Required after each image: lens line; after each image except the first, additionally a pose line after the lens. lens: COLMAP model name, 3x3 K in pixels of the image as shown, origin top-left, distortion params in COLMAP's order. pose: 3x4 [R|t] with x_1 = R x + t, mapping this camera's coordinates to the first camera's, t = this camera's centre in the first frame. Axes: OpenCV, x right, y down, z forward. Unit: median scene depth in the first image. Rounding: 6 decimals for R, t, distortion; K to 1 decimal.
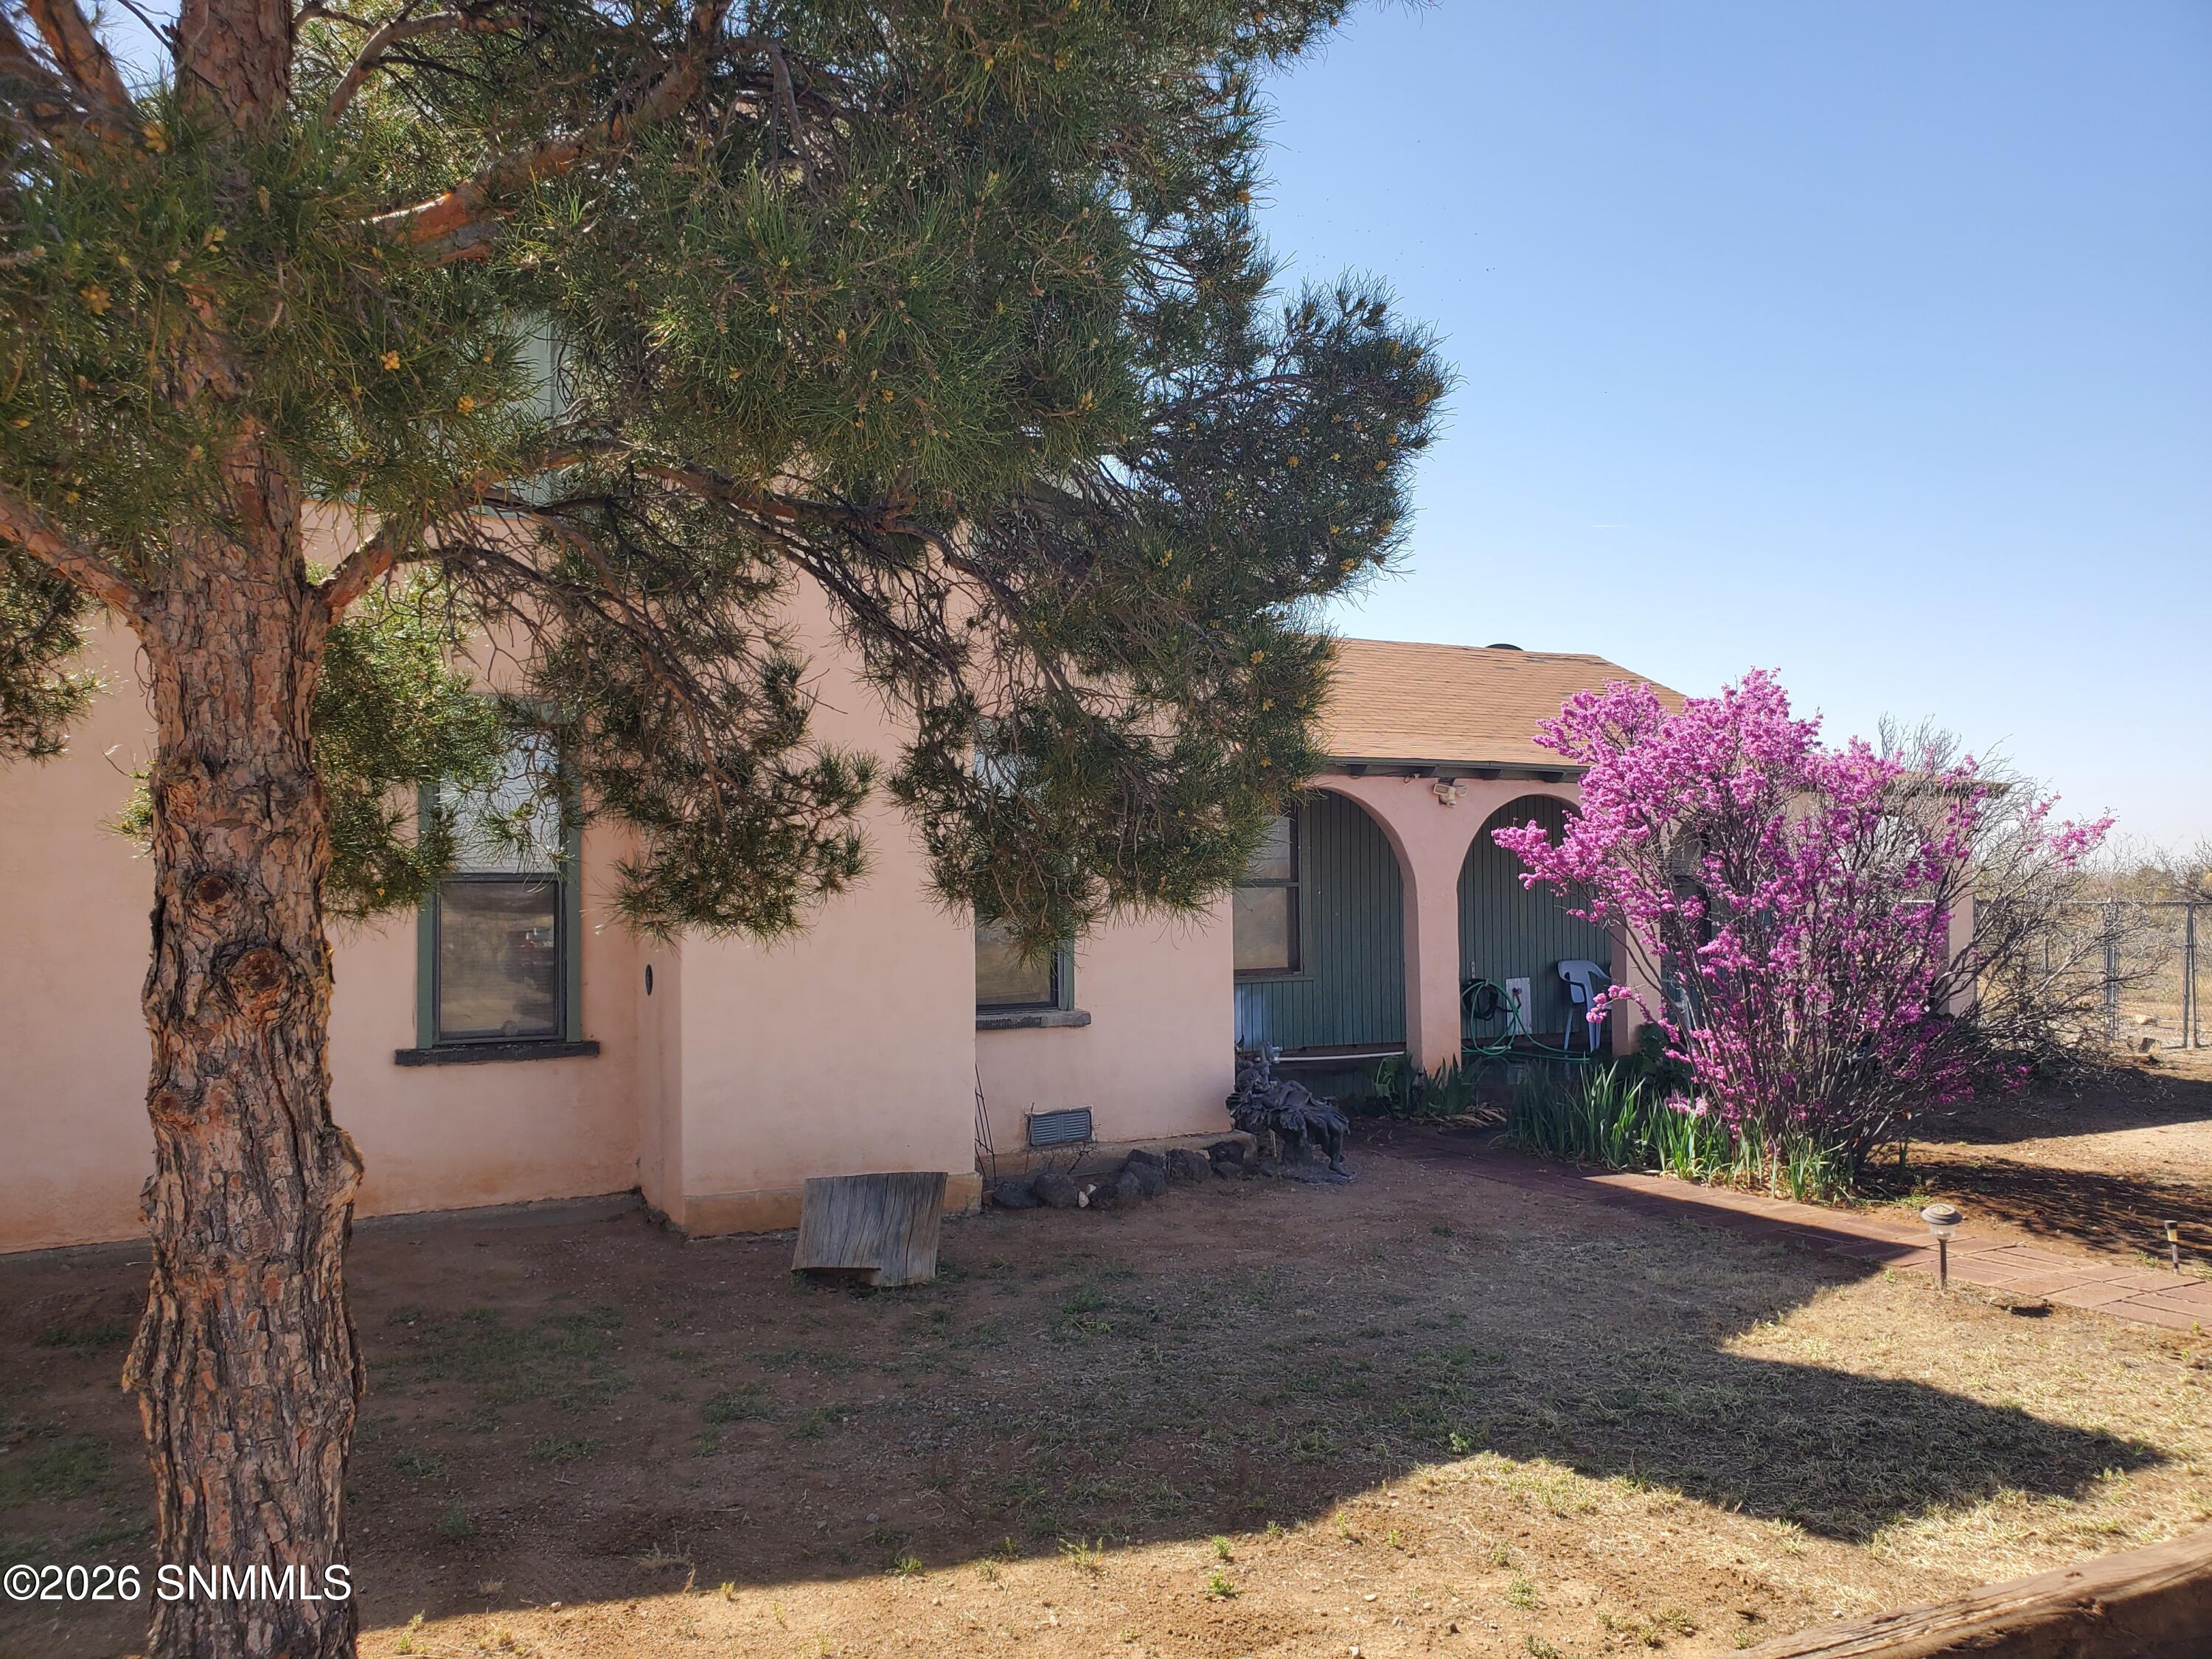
lens RADIAL K [[1777.8, 0, 1106.0], [0, 1777.8, 829.5], [0, 0, 1]] dist [0.002336, 0.008714]
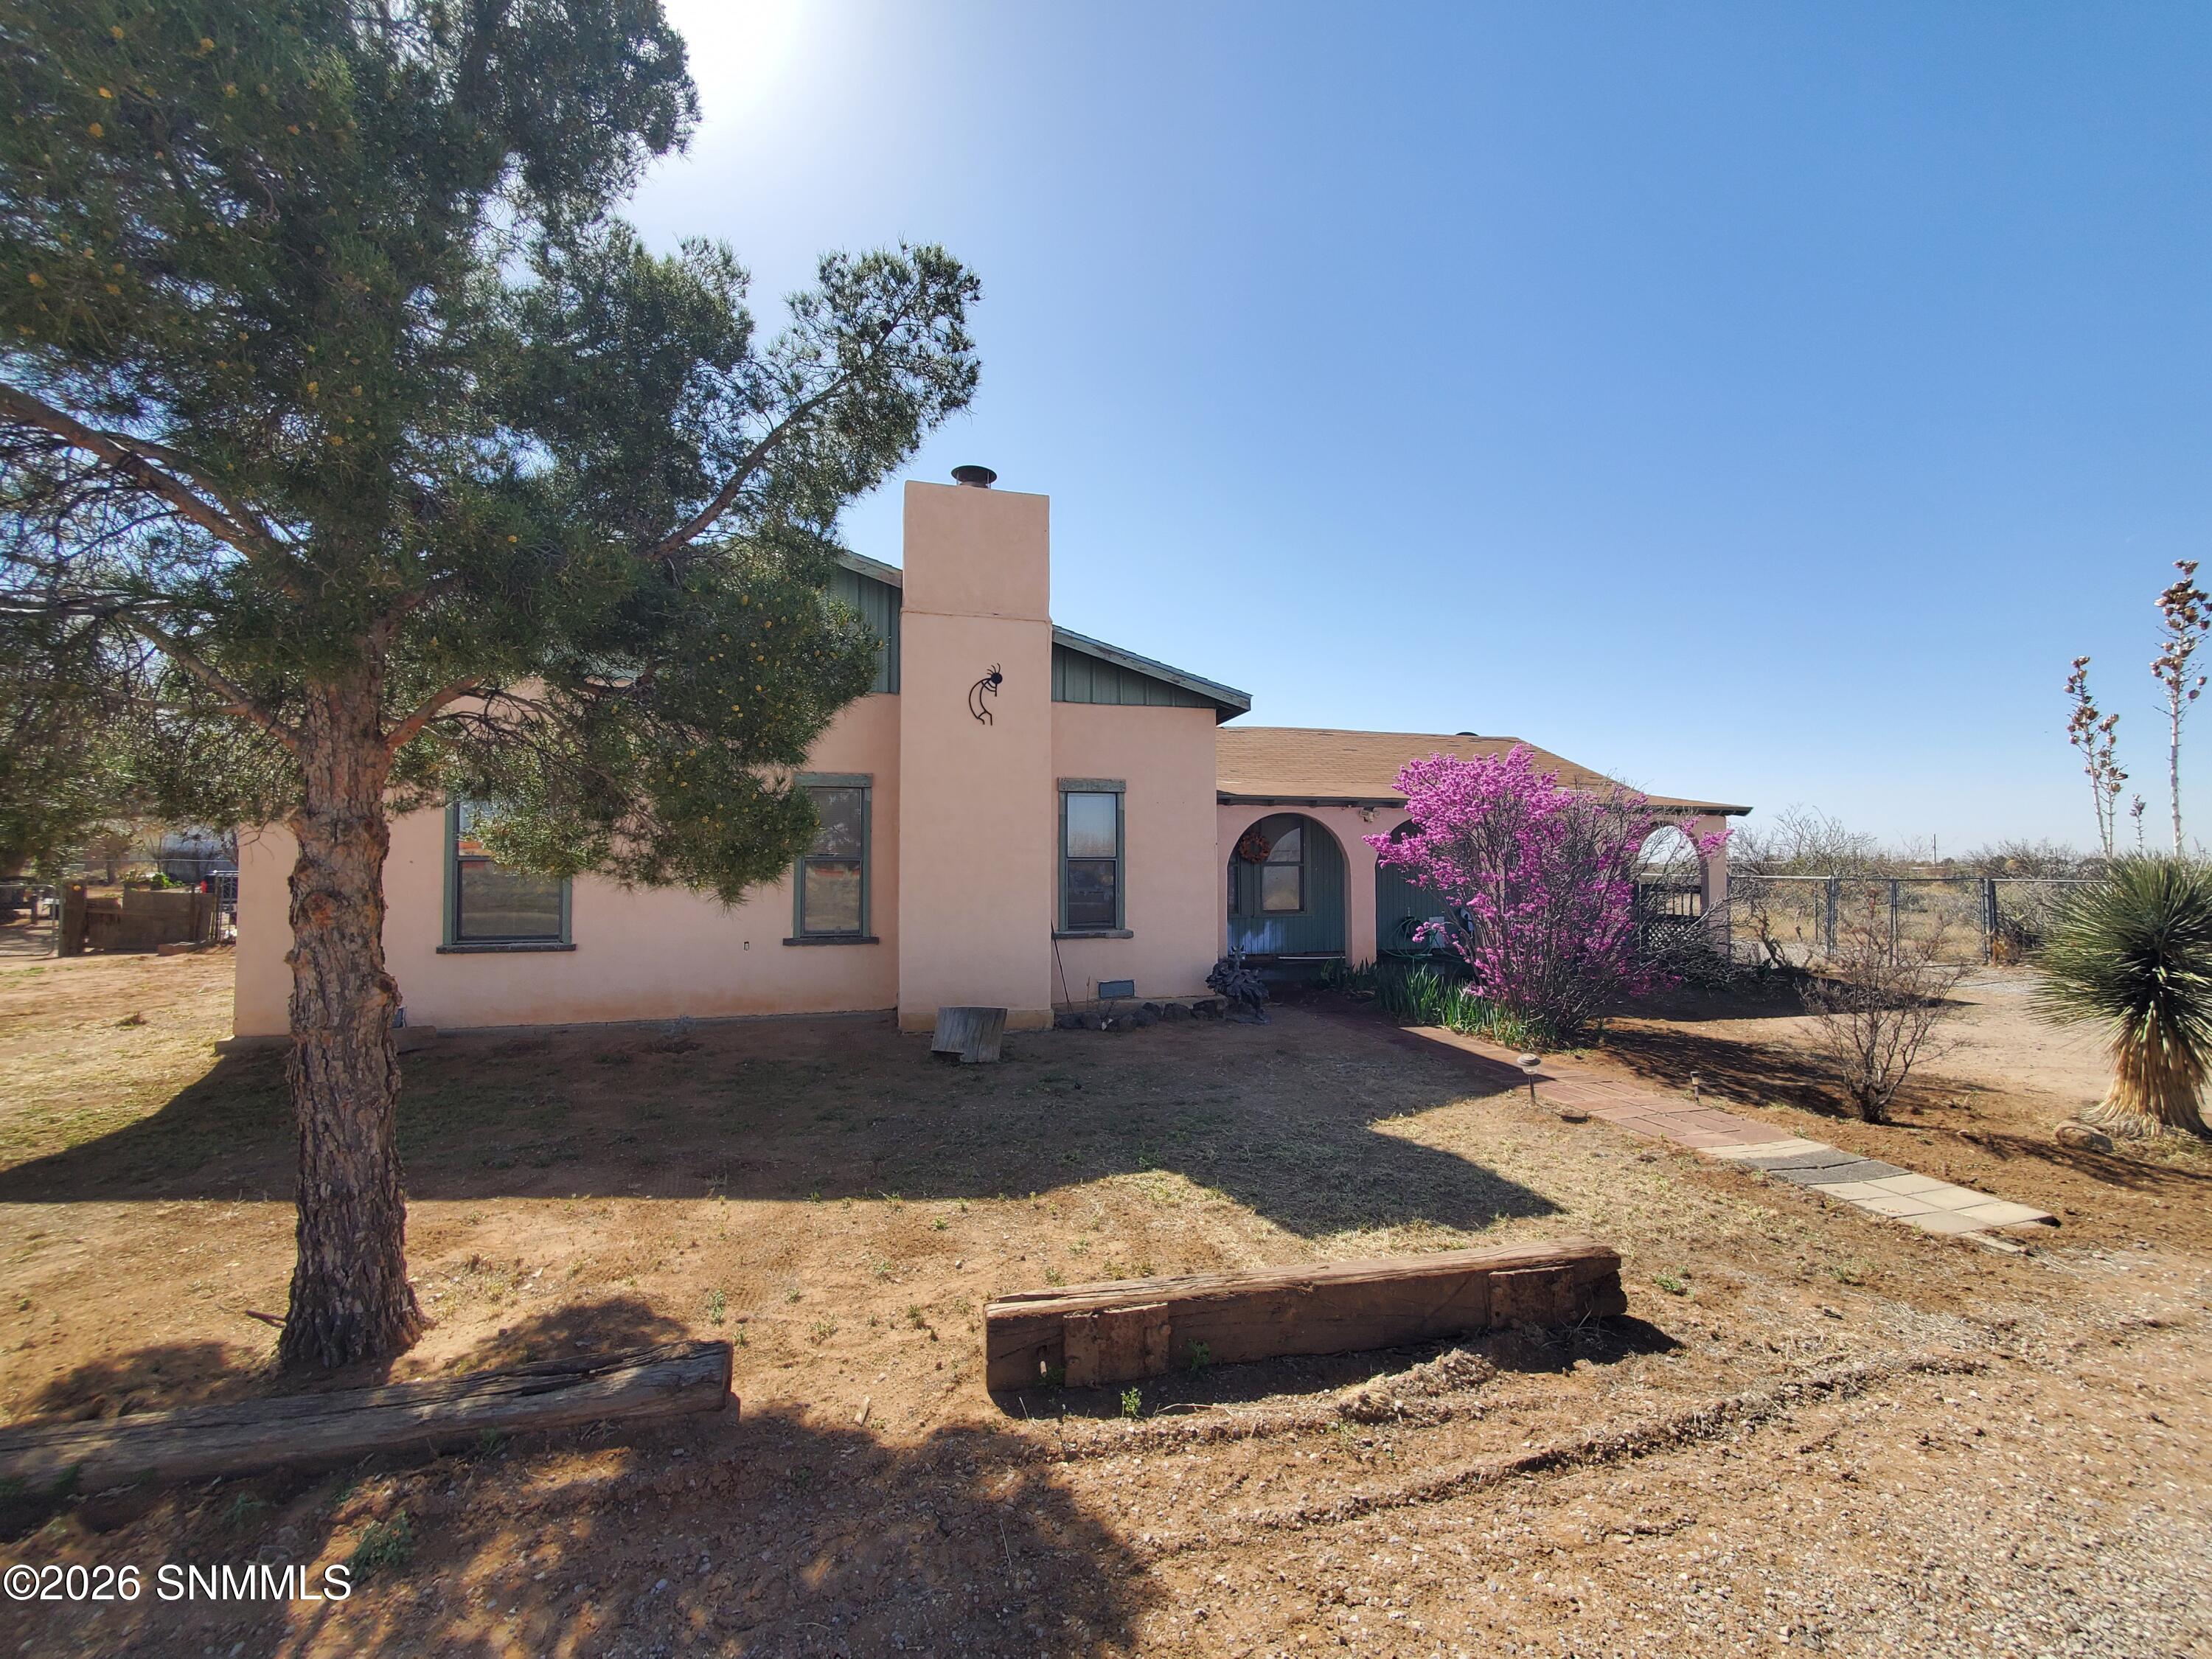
lens RADIAL K [[897.0, 0, 1106.0], [0, 897.0, 829.5], [0, 0, 1]] dist [-0.003197, -0.000769]
pose [[0.965925, -0.002585, -0.258811, 0.403779], [0.001406, 0.999988, -0.004738, -0.004509], [0.258820, 0.004213, 0.965916, 0.070221]]
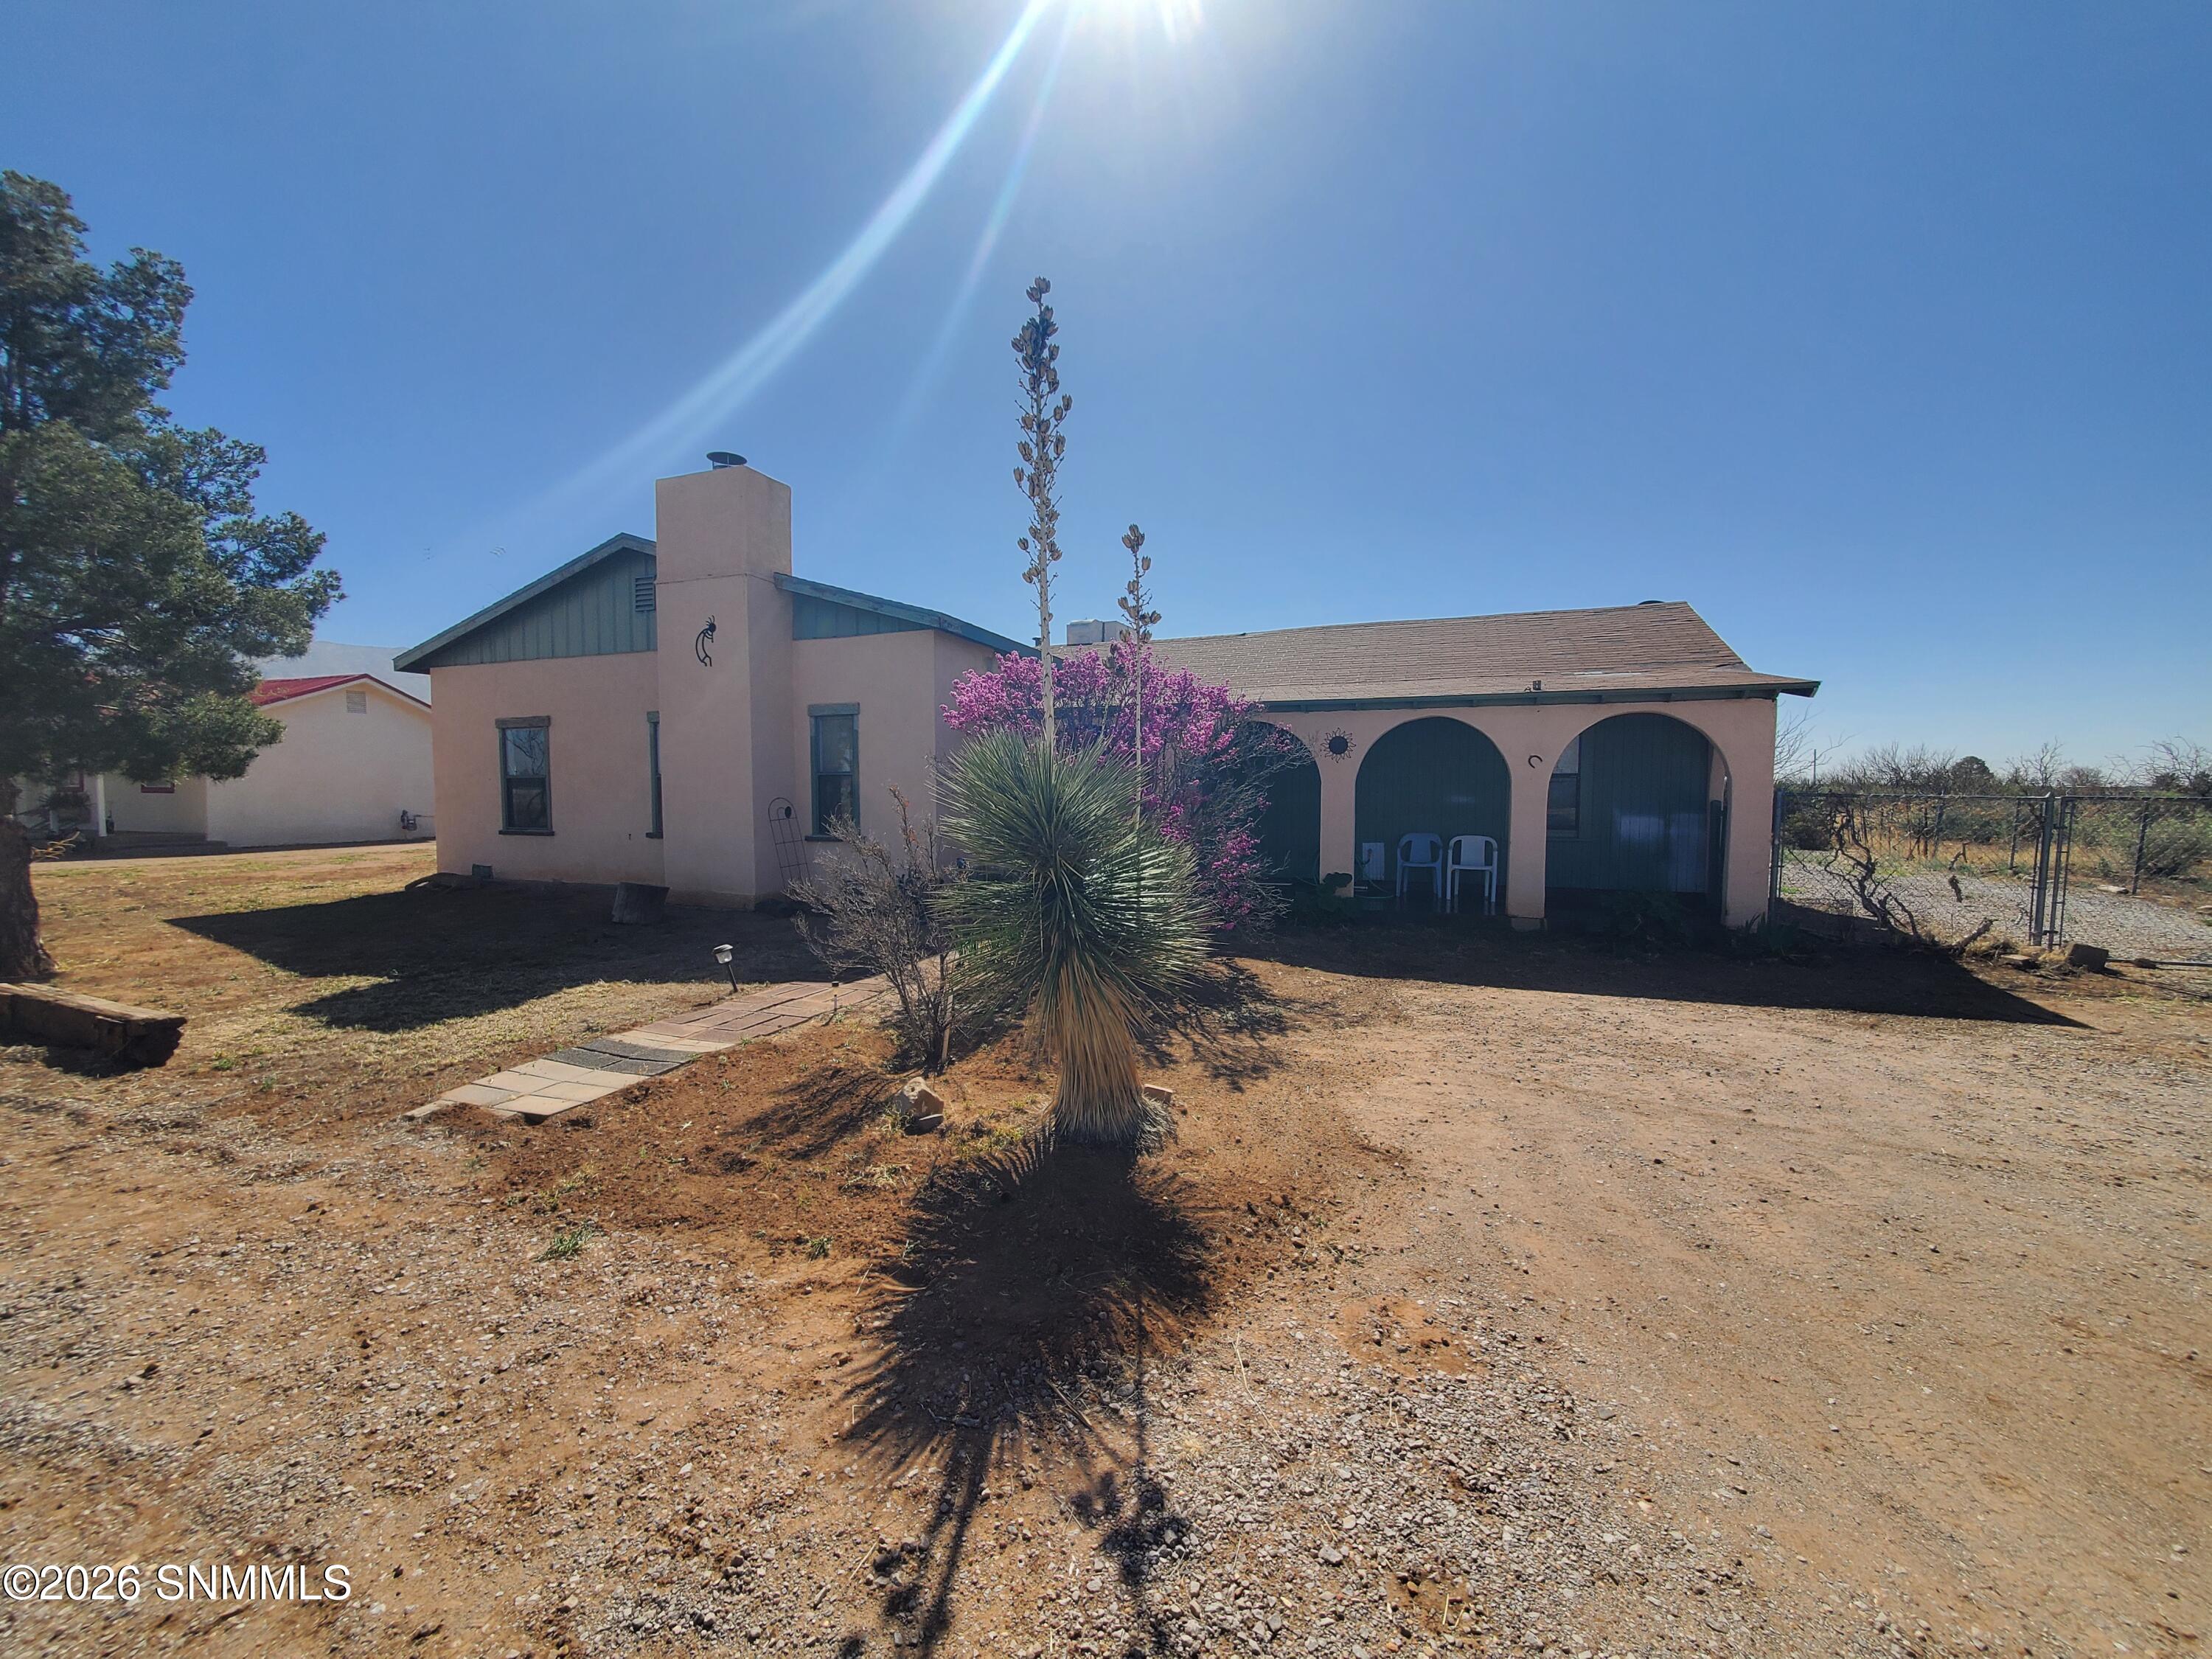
lens RADIAL K [[897.0, 0, 1106.0], [0, 897.0, 829.5], [0, 0, 1]] dist [-0.003197, -0.000769]
pose [[0.653042, 0.044895, -0.755990, 1.258545], [0.027050, 0.996222, 0.082528, 0.011314], [0.756839, -0.074344, 0.649360, 0.545895]]
